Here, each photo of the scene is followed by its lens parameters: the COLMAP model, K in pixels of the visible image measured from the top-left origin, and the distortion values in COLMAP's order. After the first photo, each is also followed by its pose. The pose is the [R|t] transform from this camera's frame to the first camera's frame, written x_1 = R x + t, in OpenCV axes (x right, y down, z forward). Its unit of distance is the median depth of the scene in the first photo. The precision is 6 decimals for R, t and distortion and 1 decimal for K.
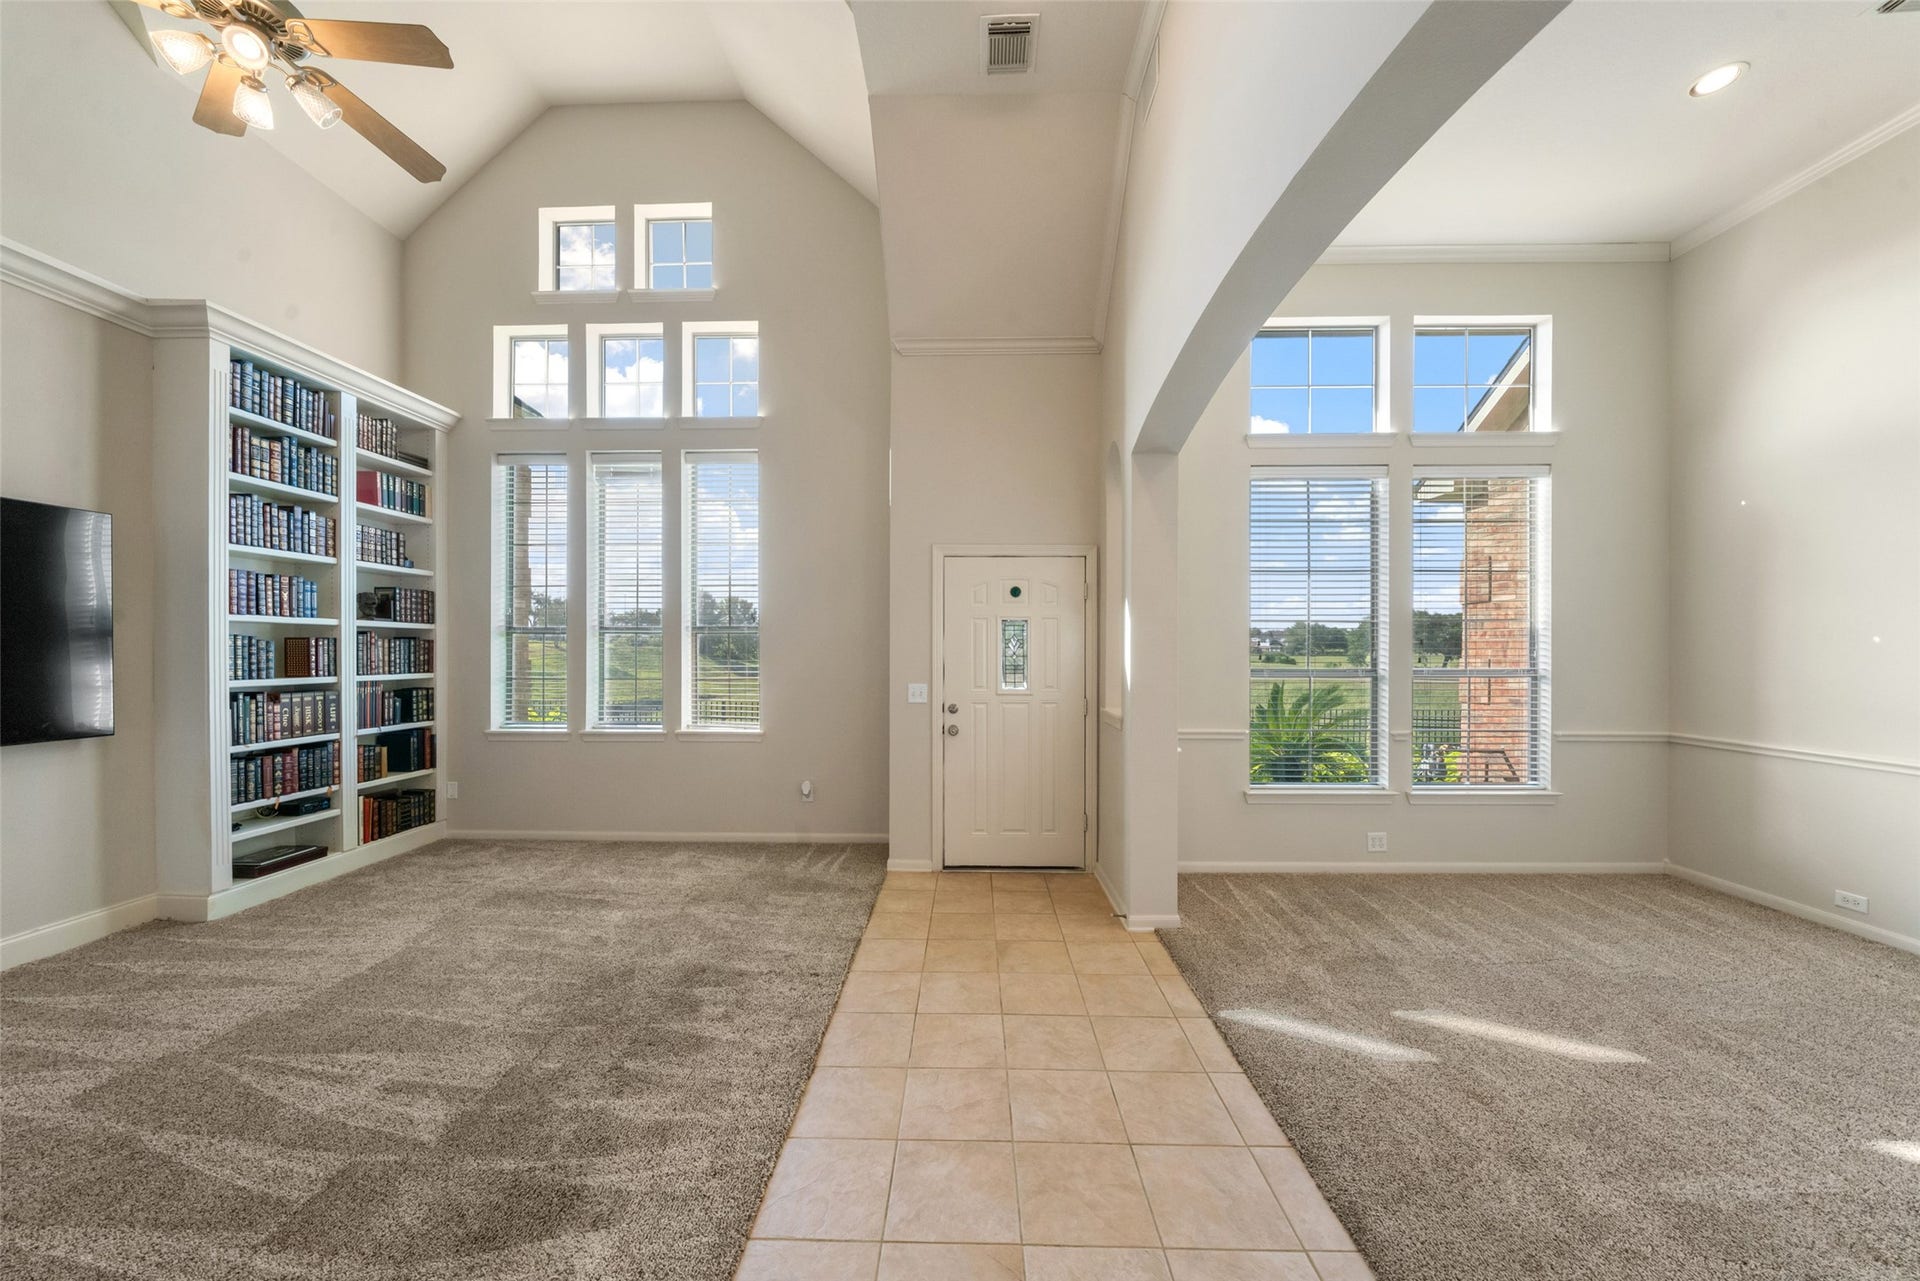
lens RADIAL K [[654.1, 0, 931.5], [0, 654.1, 655.2], [0, 0, 1]] dist [-0.000381, 0.000037]
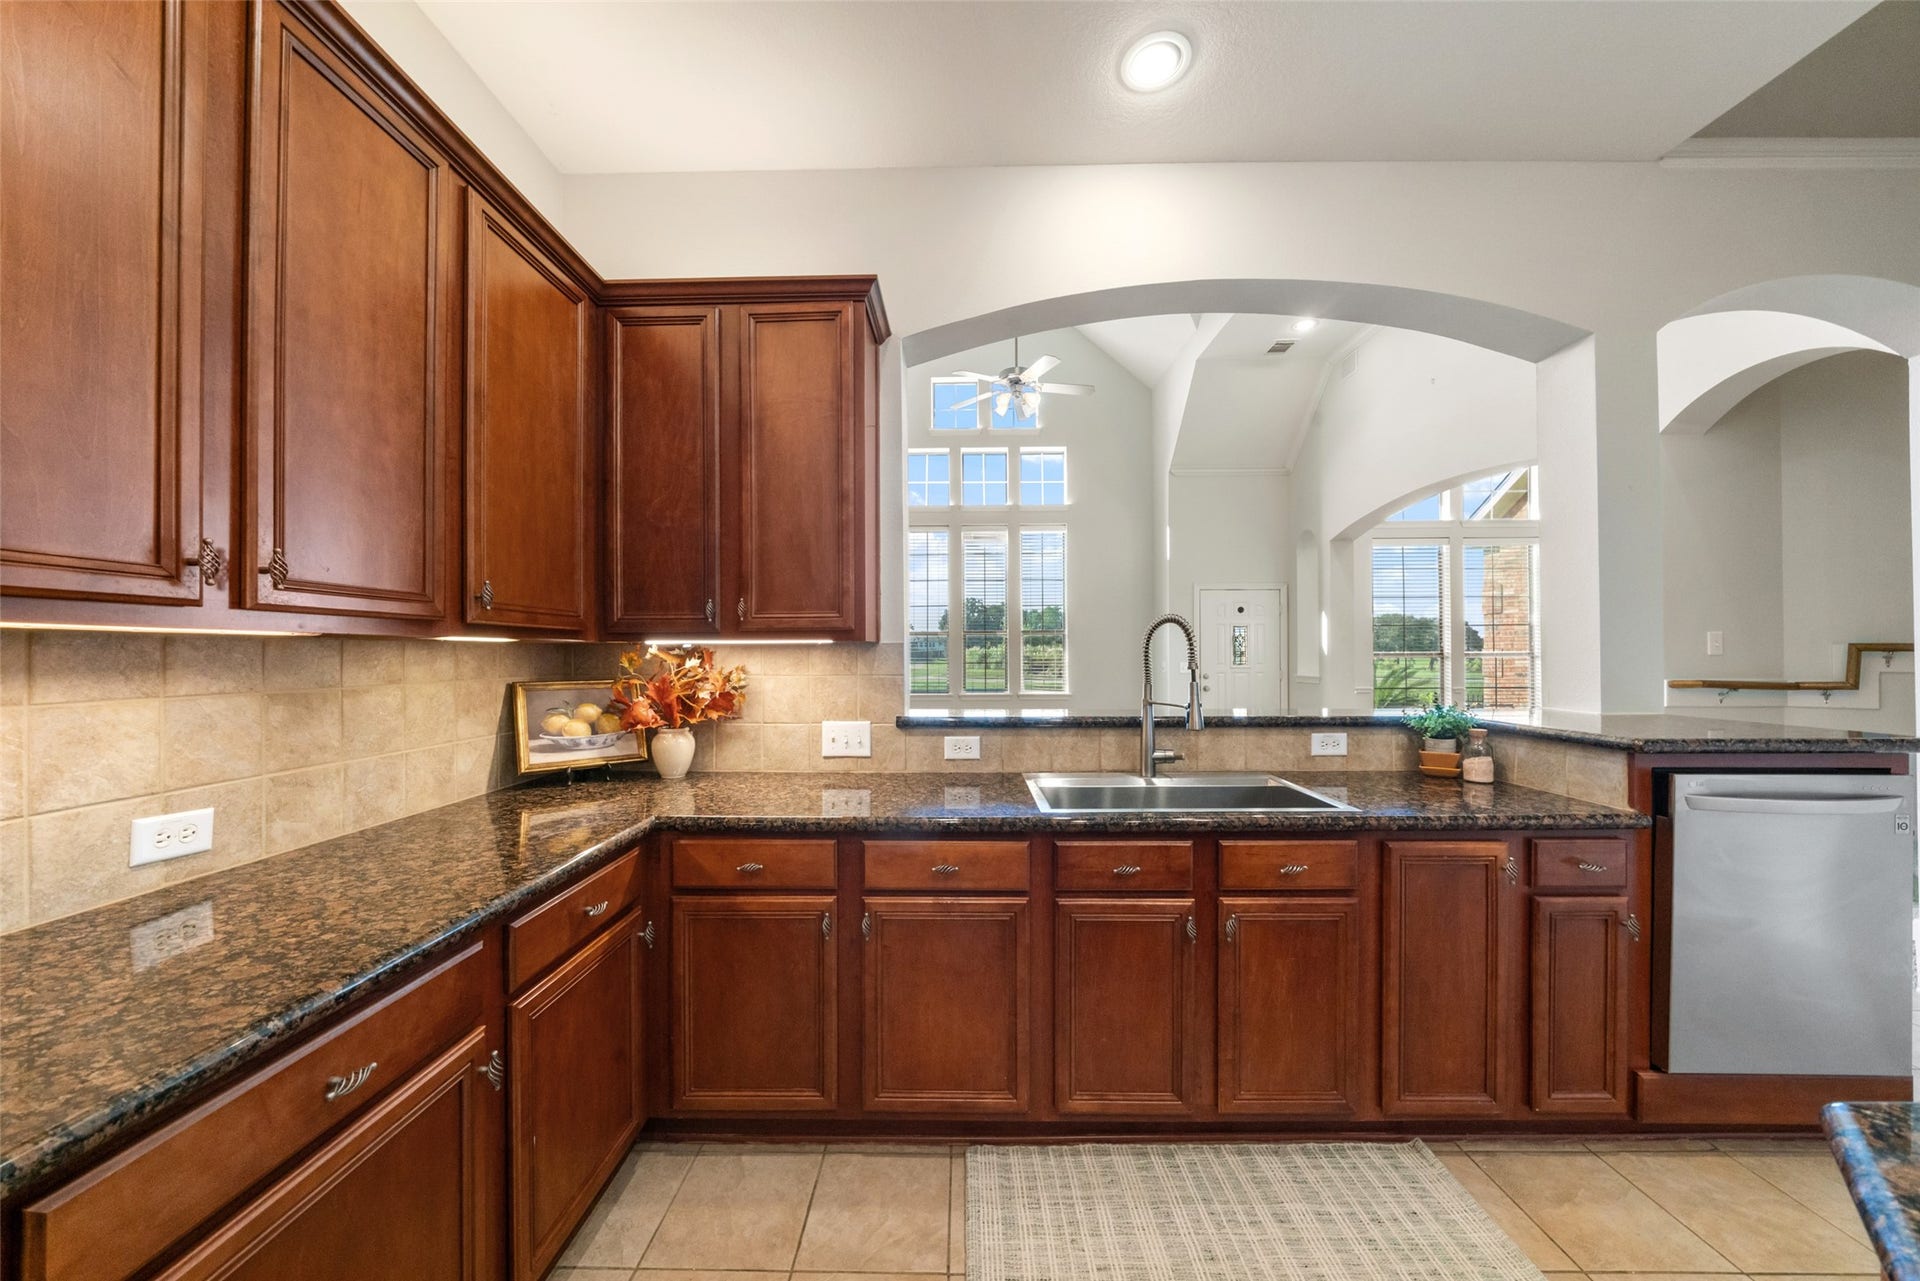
lens RADIAL K [[654.1, 0, 941.0], [0, 654.1, 652.2], [0, 0, 1]] dist [-0.000381, 0.000037]
pose [[0.999760, -0.003876, 0.021543, -0.752676], [0.004150, 0.999911, -0.012673, 0.037125], [-0.021492, 0.012759, 0.999688, -0.774853]]
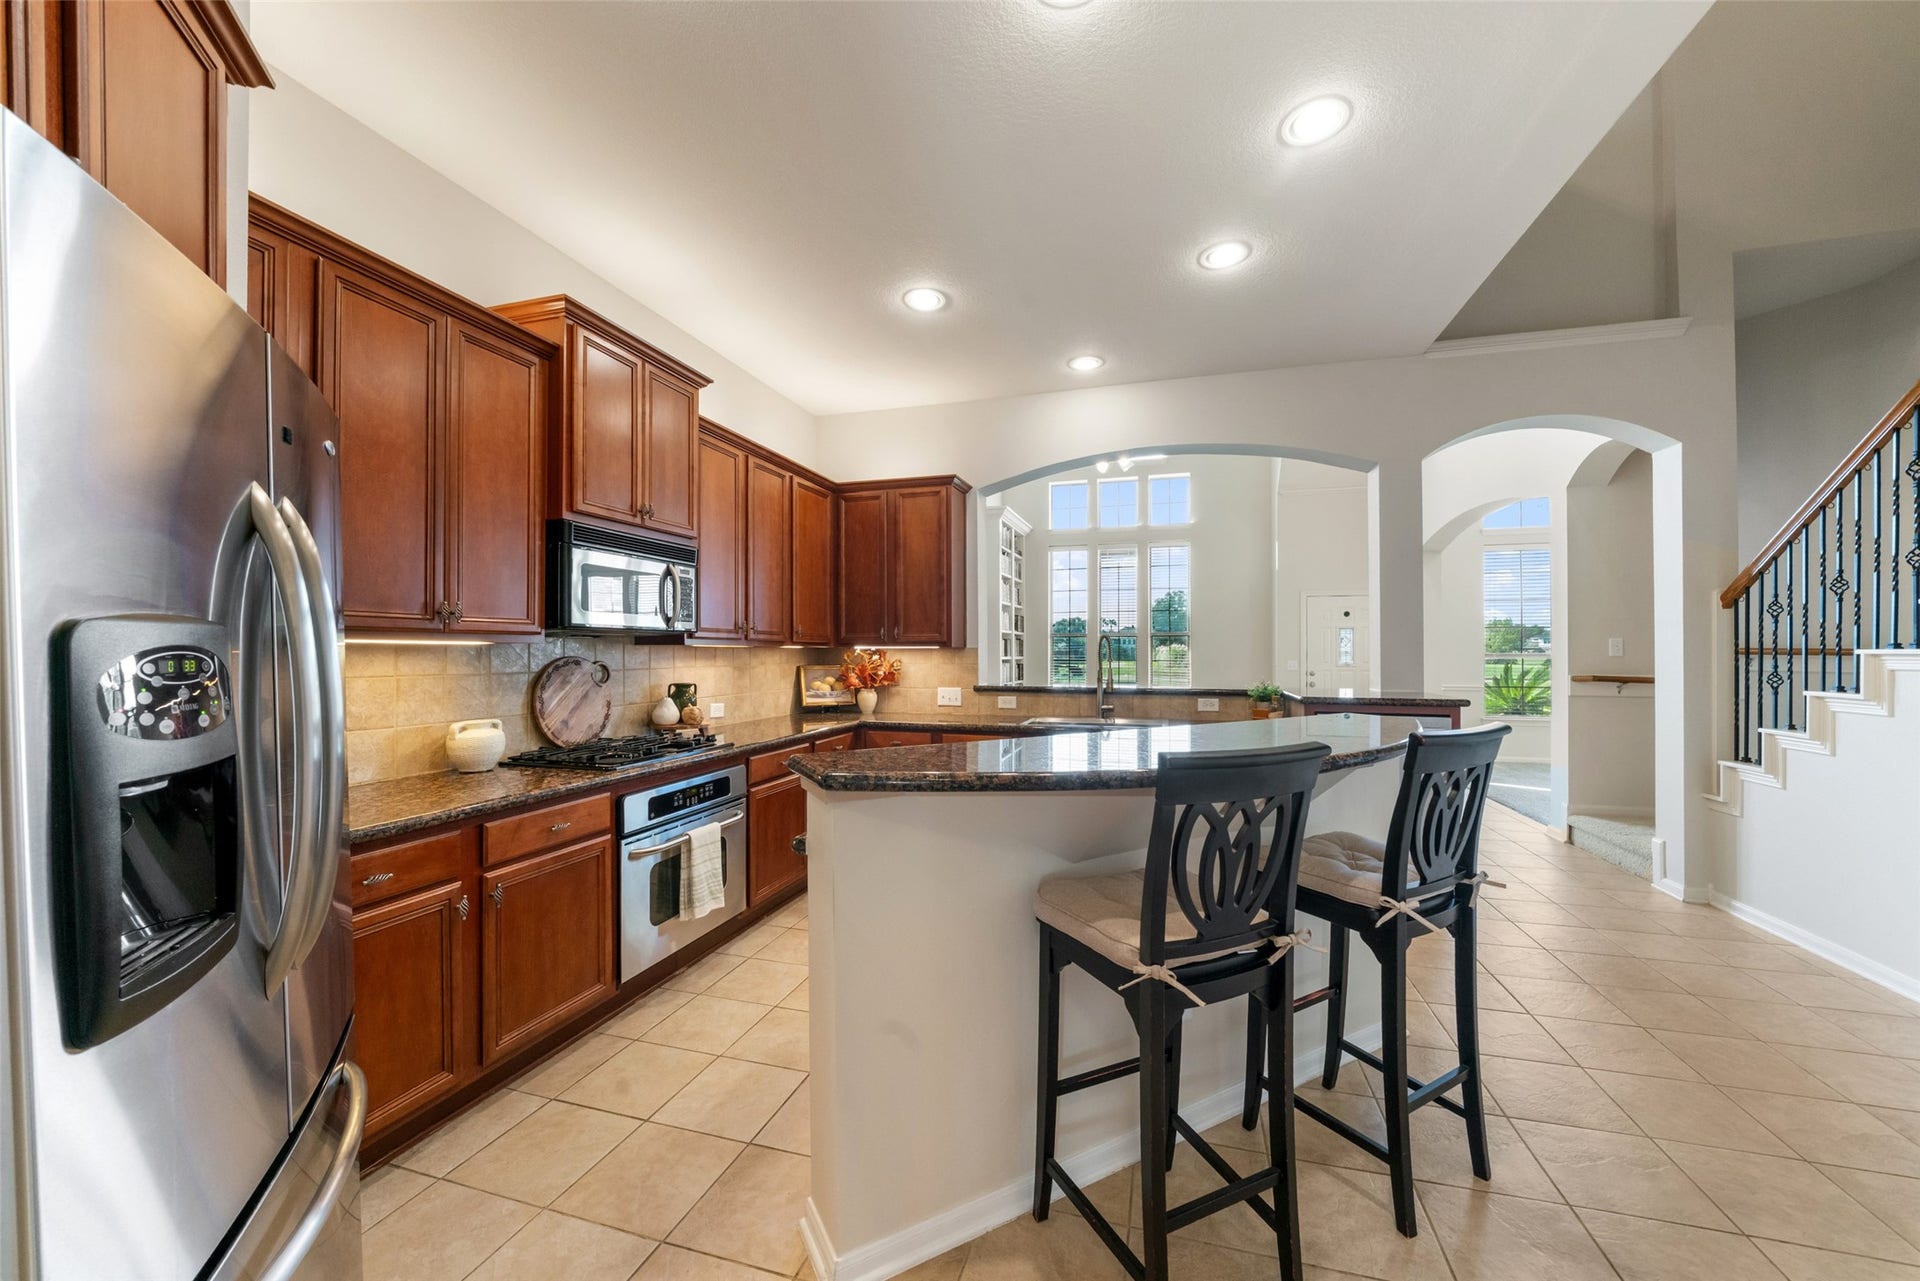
lens RADIAL K [[654.1, 0, 953.4], [0, 654.1, 655.1], [0, 0, 1]] dist [-0.000381, 0.000037]
pose [[0.967820, 0.000759, -0.251641, -0.546552], [-0.001948, 0.999988, -0.004479, 0.039140], [0.251635, 0.004825, 0.967810, -1.254840]]
